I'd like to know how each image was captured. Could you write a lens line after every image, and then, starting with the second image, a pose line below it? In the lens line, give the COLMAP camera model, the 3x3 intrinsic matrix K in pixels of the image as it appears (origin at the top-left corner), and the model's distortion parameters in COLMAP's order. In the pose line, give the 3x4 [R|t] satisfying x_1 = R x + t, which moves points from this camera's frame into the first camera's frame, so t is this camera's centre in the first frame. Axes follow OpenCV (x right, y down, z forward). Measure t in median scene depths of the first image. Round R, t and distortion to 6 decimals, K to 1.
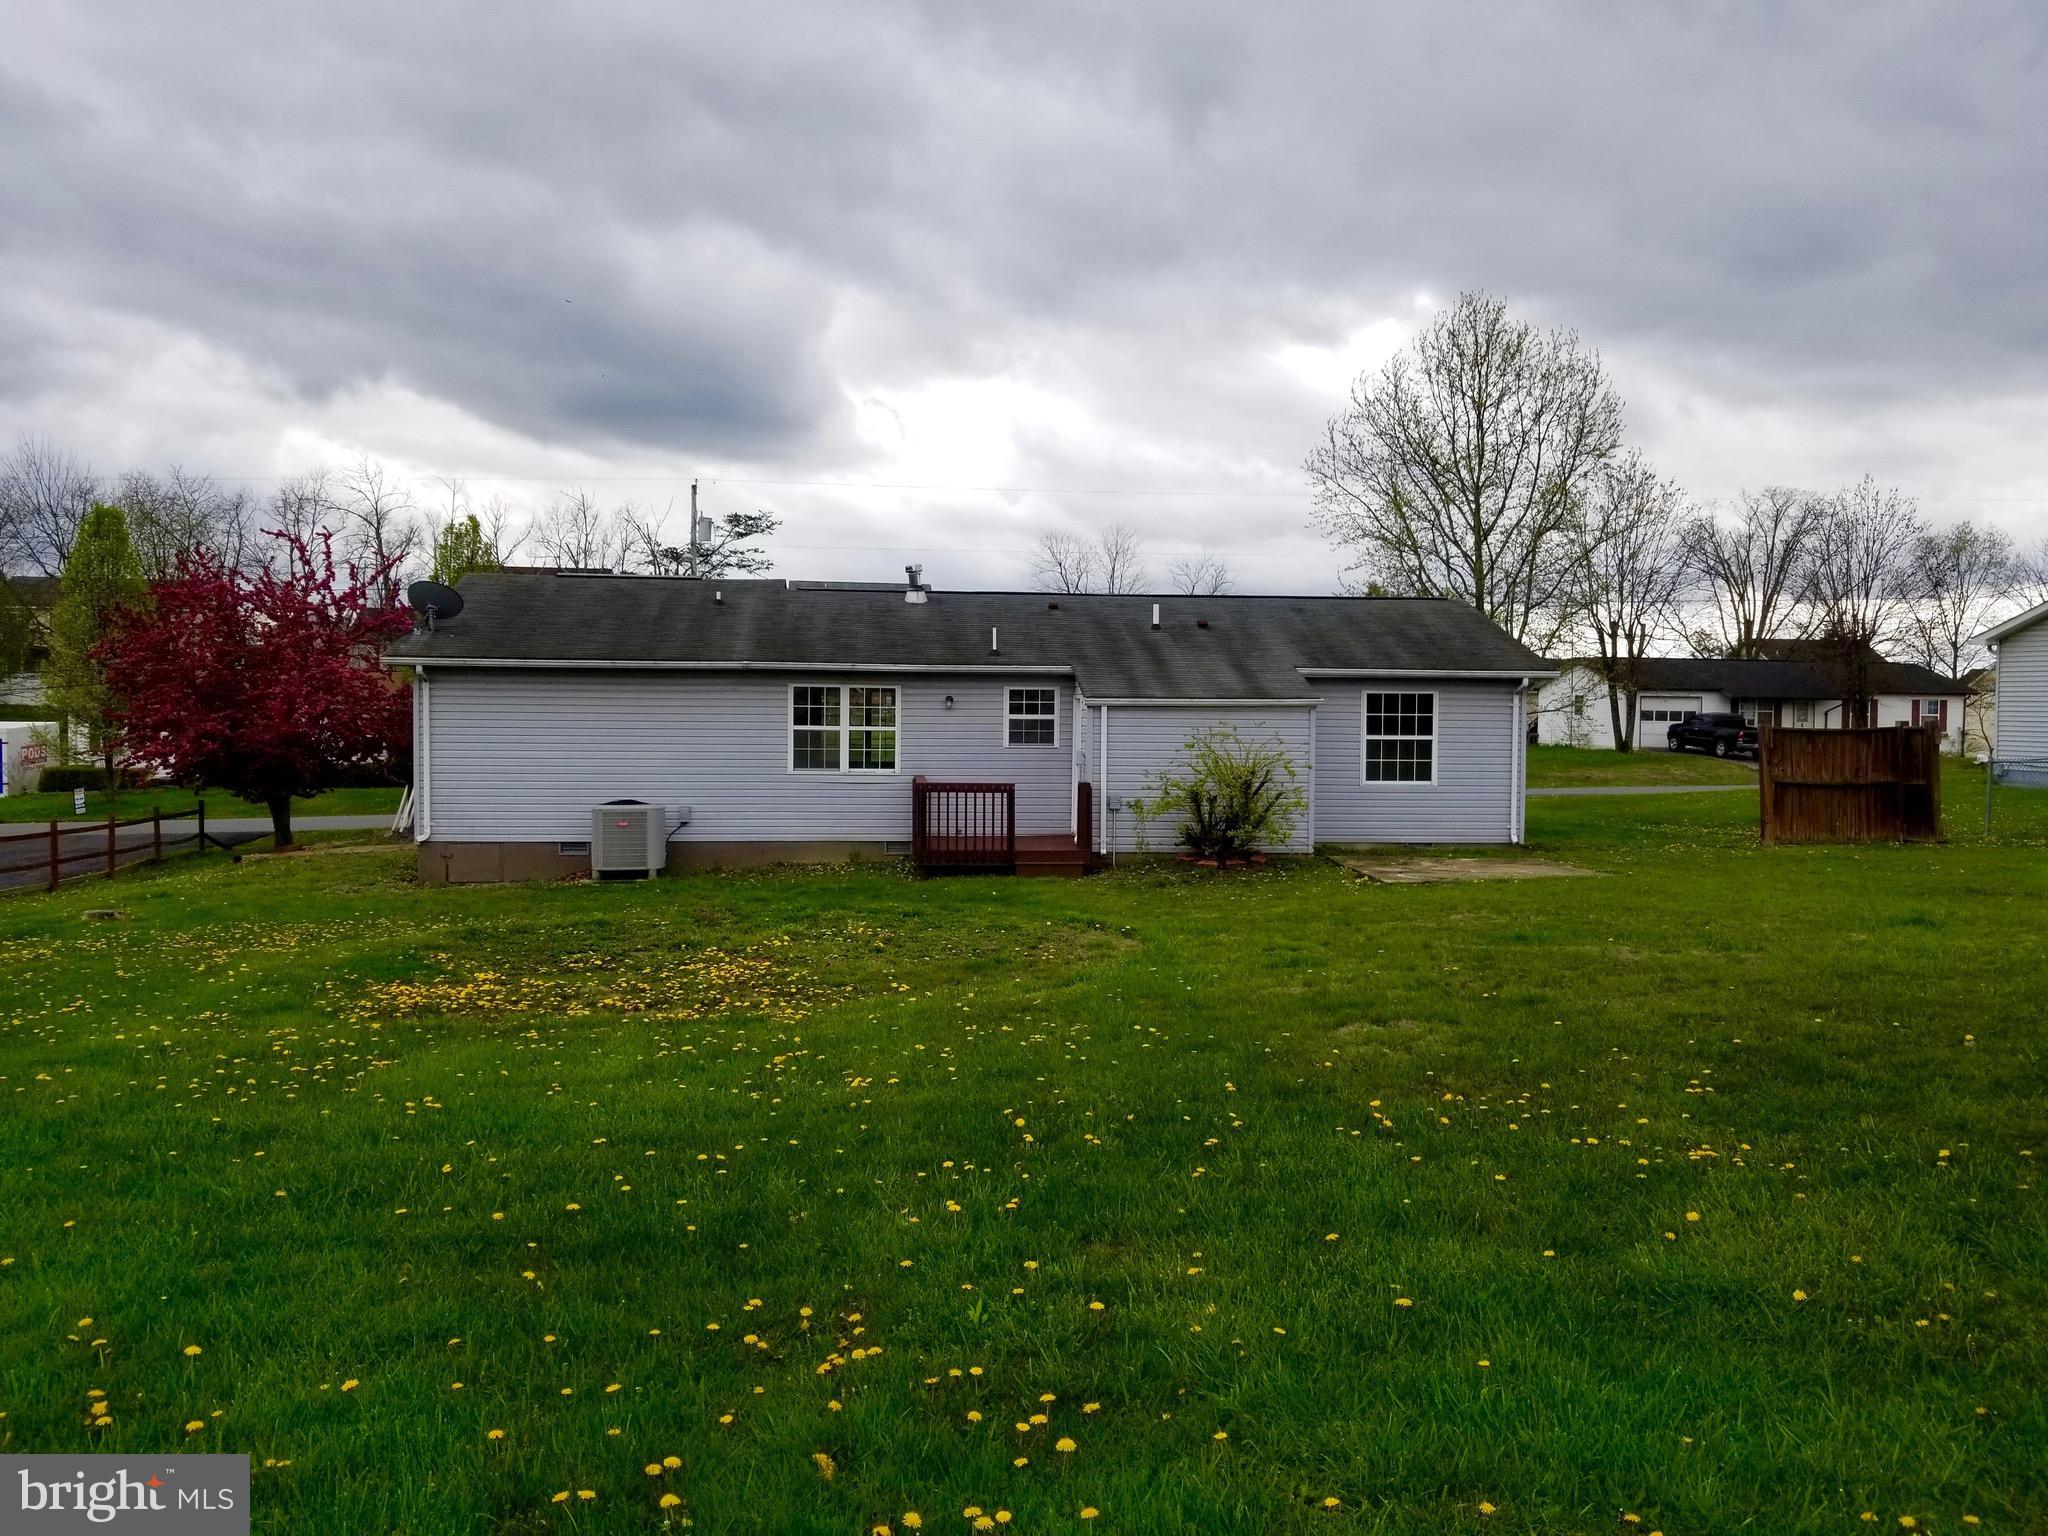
lens RADIAL K [[1605.4, 0, 1013.1], [0, 1605.4, 736.0], [0, 0, 1]] dist [0.073182, -0.113760]
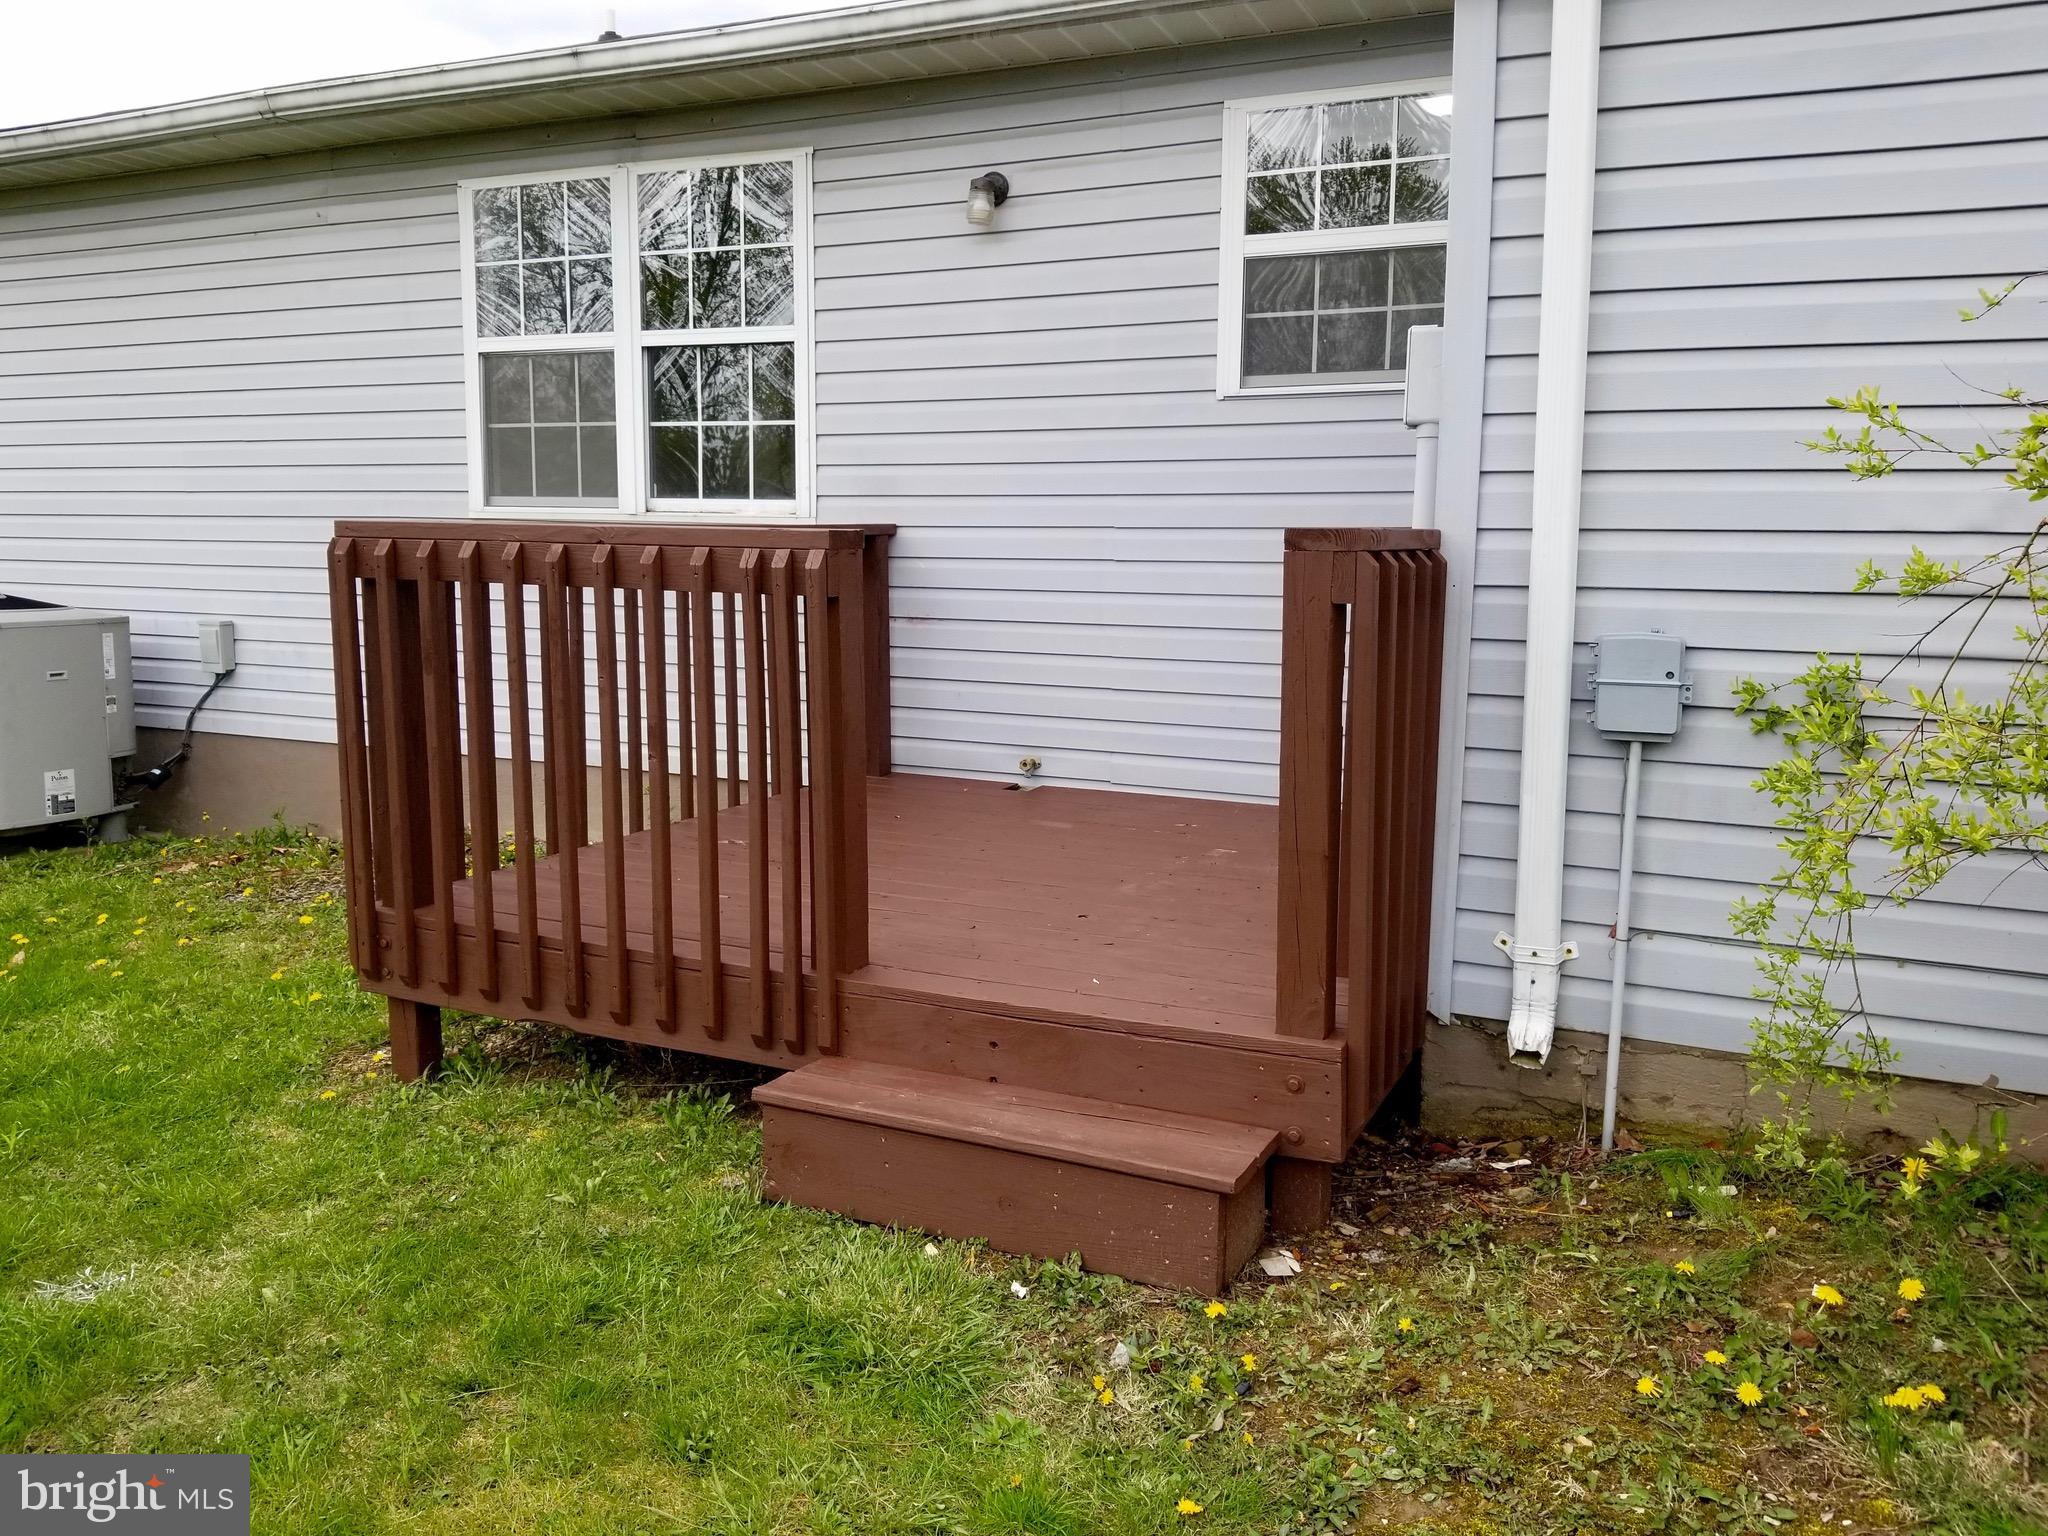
lens RADIAL K [[1605.4, 0, 1013.1], [0, 1605.4, 736.0], [0, 0, 1]] dist [0.073182, -0.113760]
pose [[0.873987, 0.063841, -0.481738, 0.079152], [-0.005487, 0.992566, 0.121583, 0.026768], [0.485919, -0.103619, 0.867840, 0.798076]]
